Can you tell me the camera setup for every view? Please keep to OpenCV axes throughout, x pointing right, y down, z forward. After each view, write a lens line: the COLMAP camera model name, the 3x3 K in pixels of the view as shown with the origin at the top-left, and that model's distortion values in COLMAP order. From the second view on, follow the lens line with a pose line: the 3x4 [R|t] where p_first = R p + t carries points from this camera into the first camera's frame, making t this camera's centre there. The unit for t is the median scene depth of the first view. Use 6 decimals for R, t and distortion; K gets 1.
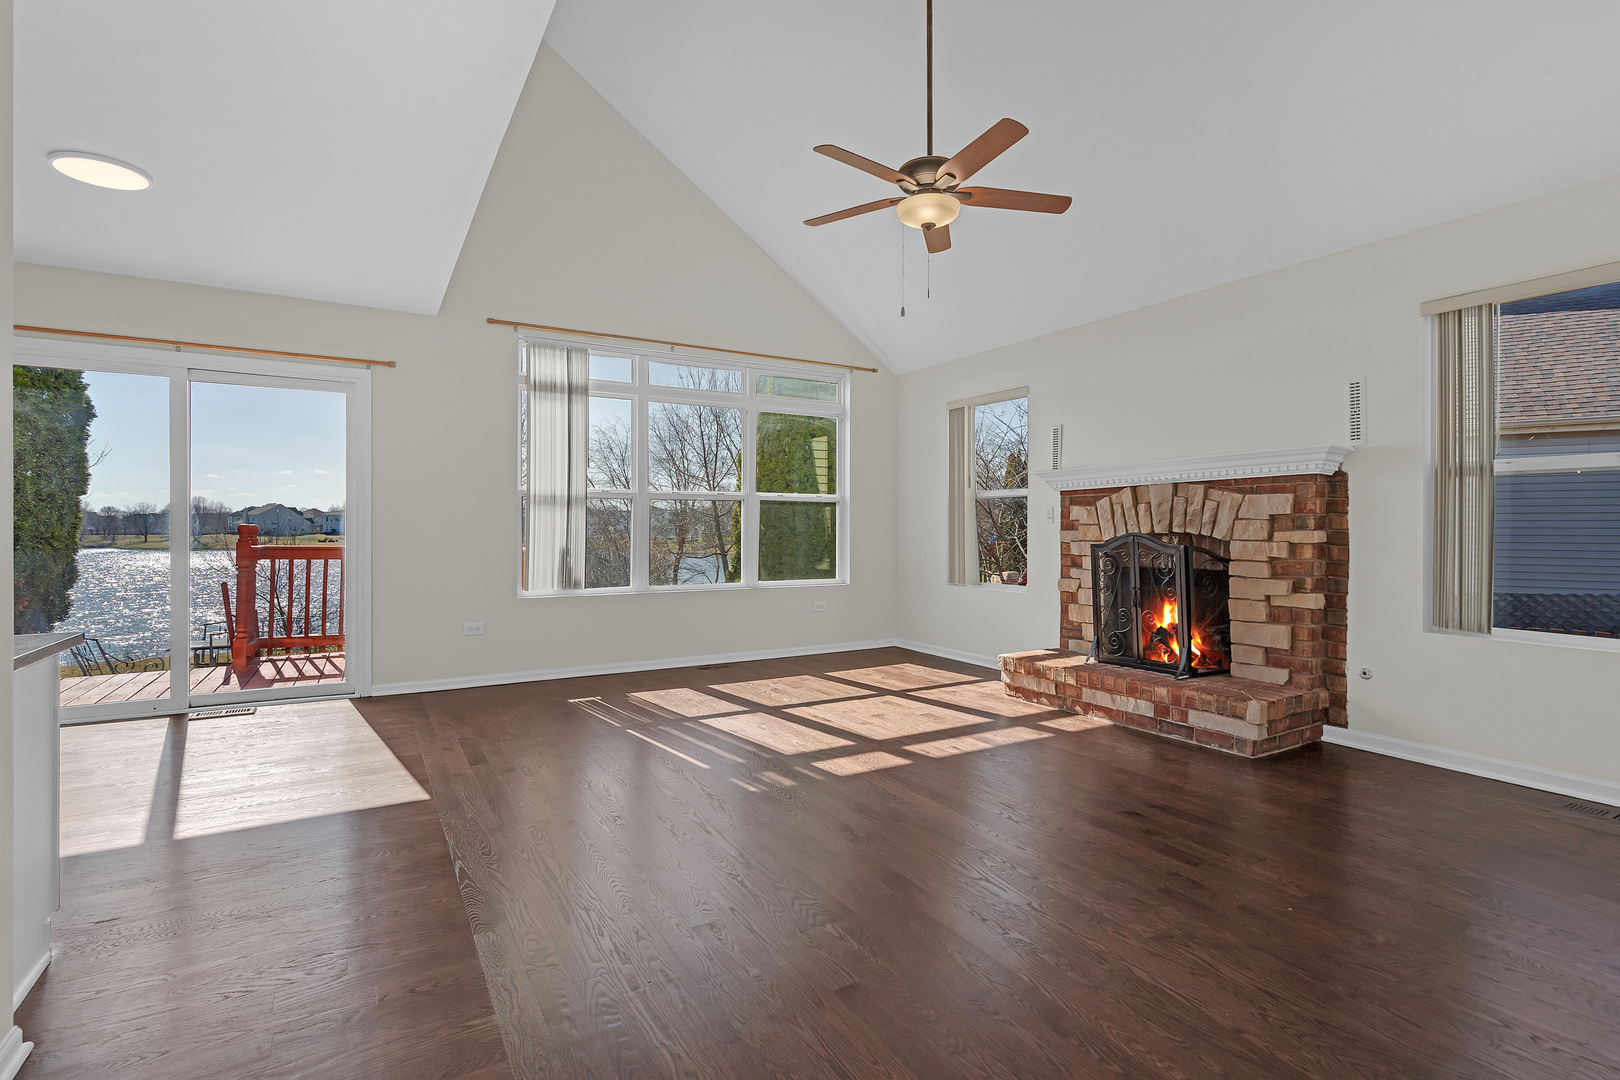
lens RADIAL K [[768.1, 0, 809.4], [0, 768.1, 533.0], [0, 0, 1]] dist [-0.000869, 0.000454]
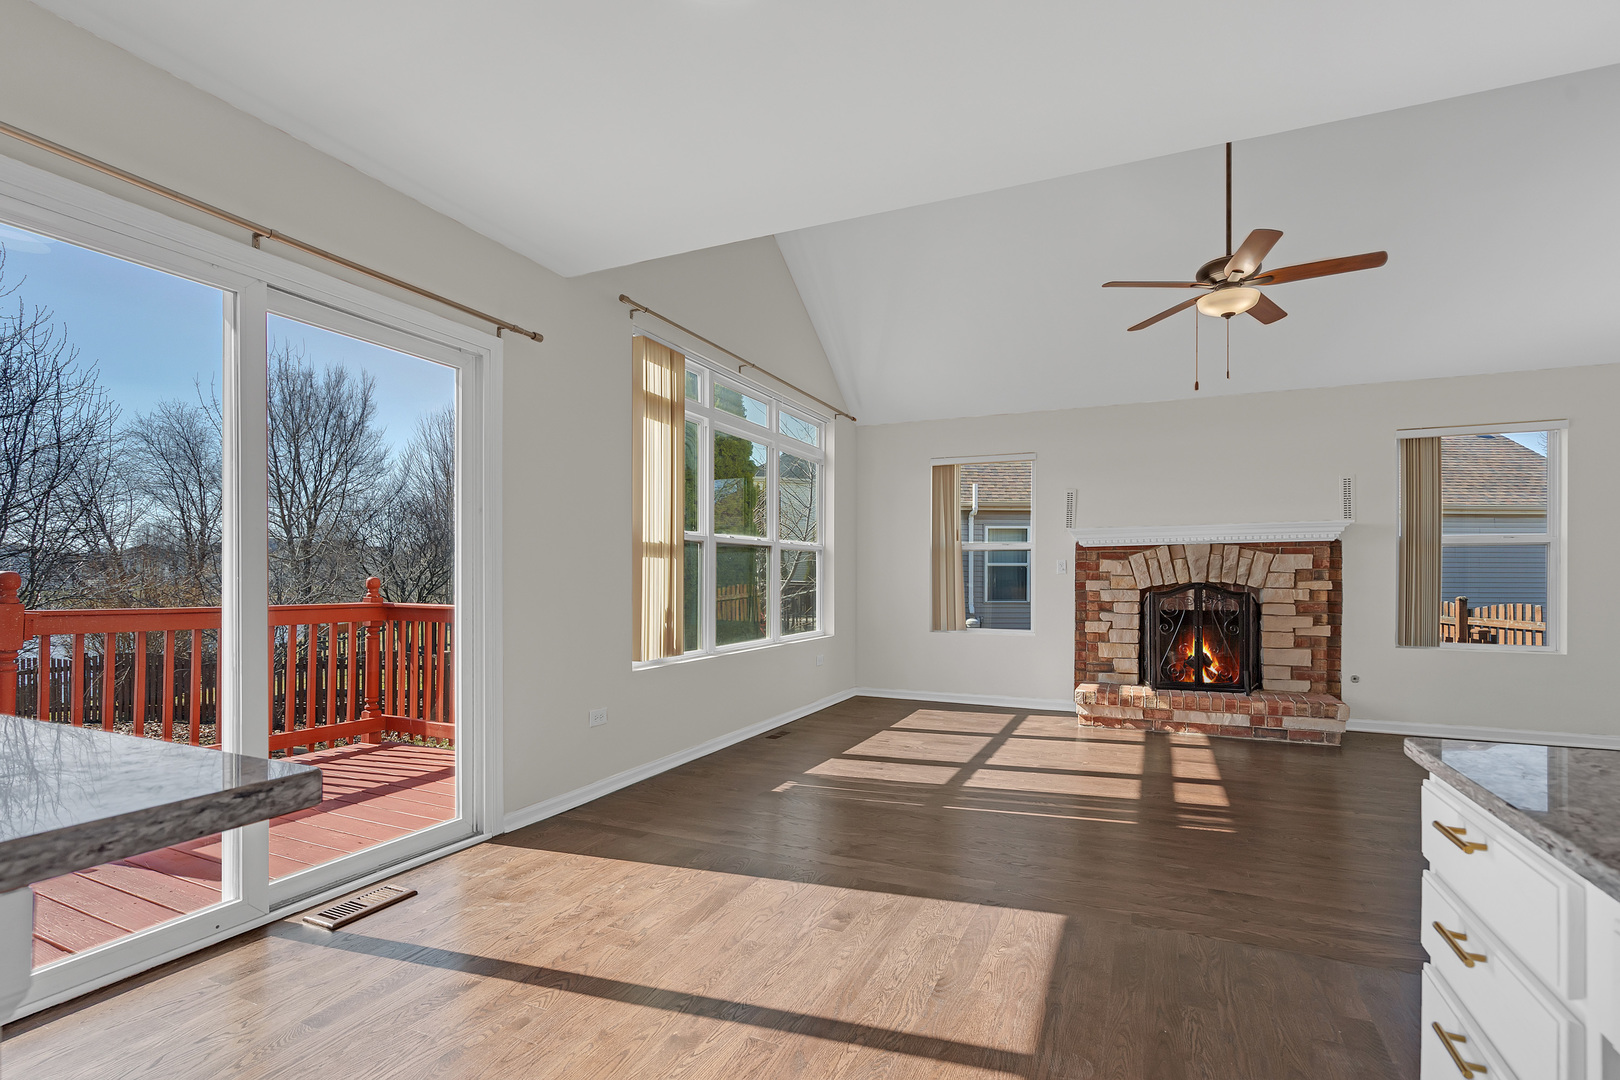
lens RADIAL K [[768.1, 0, 814.8], [0, 768.1, 582.1], [0, 0, 1]] dist [-0.000869, 0.000454]
pose [[0.816956, -0.002383, 0.576695, -0.863518], [0.000757, 0.999995, 0.003059, -0.005801], [-0.576699, -0.002063, 0.816954, 0.359900]]
